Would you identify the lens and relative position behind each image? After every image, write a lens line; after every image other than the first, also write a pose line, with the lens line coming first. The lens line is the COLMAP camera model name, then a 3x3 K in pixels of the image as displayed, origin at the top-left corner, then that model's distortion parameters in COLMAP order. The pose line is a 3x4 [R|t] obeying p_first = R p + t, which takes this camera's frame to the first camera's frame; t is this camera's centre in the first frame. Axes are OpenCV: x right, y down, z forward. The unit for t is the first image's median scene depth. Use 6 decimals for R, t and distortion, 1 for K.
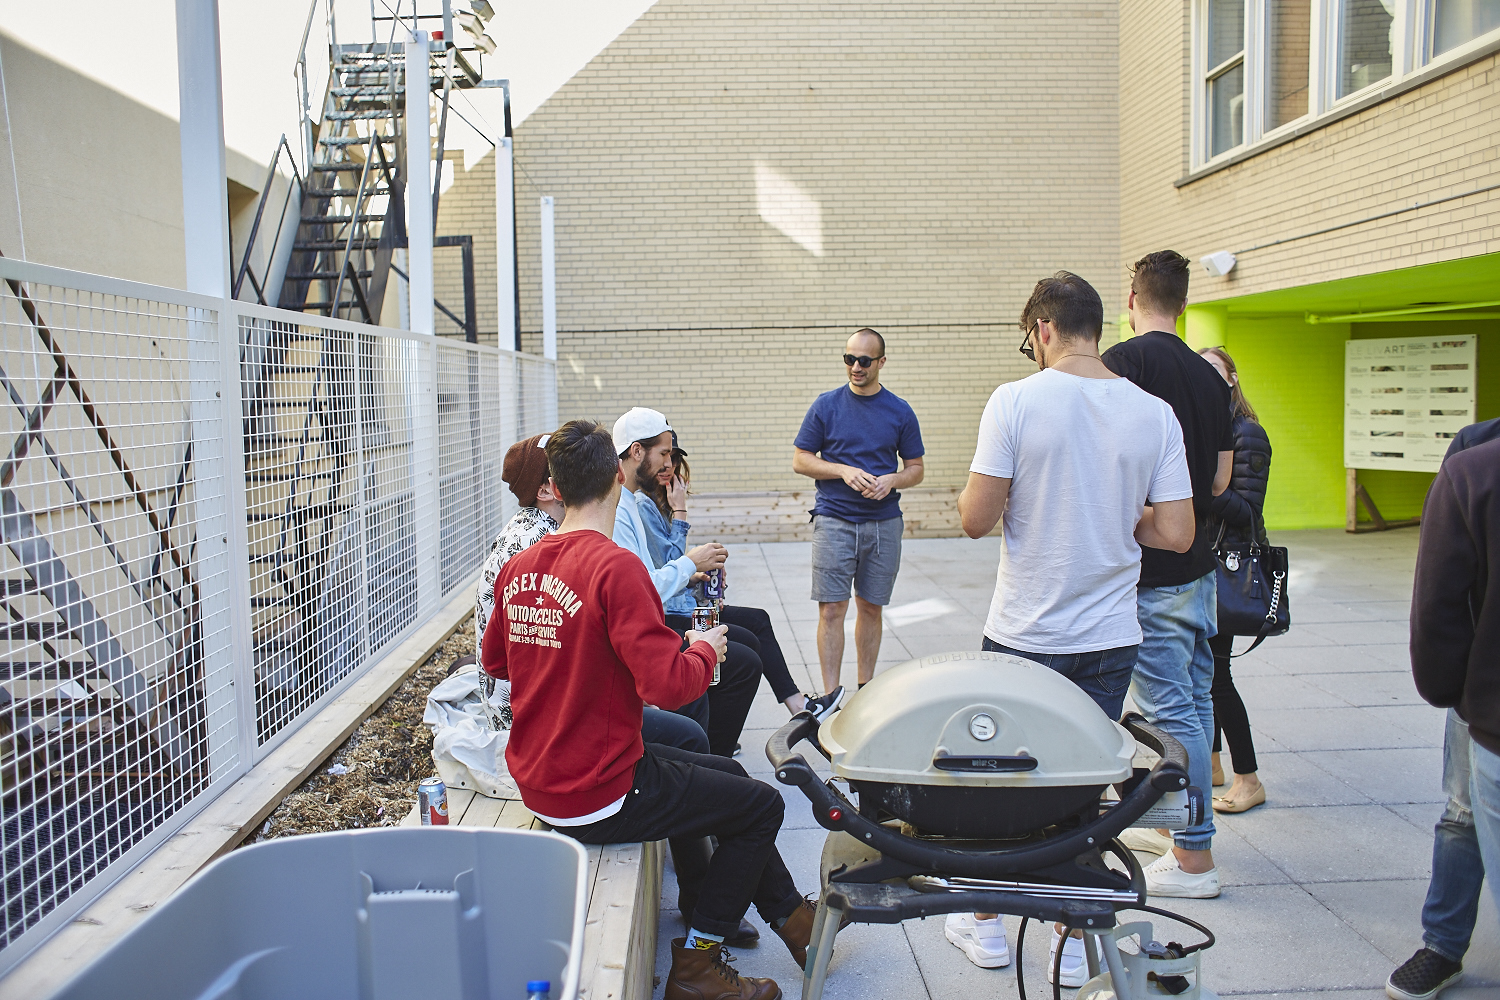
lens RADIAL K [[1184.1, 0, 750.0], [0, 1184.1, 500.0], [0, 0, 1]] dist [-0.006331, -0.237370]
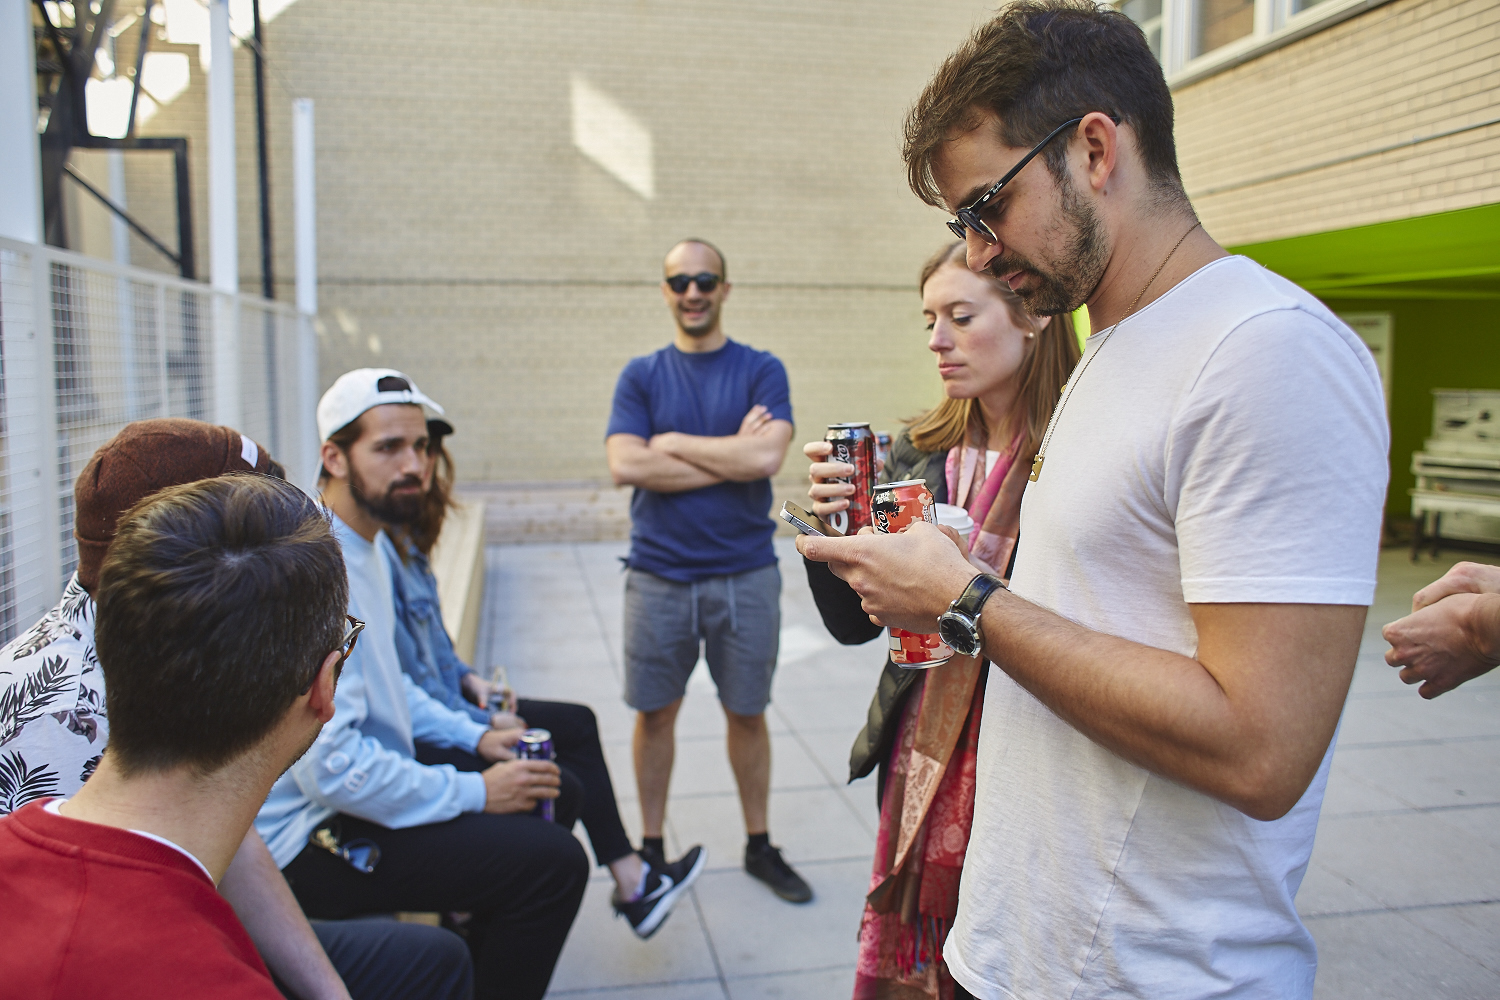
lens RADIAL K [[1226.9, 0, 750.0], [0, 1226.9, 500.0], [0, 0, 1]] dist [-0.052674, -0.003522]
pose [[0.988188, 0.005955, 0.153131, -0.002608], [-0.008832, 0.999797, 0.018117, -0.014785], [-0.152992, -0.019255, 0.988040, 0.197739]]
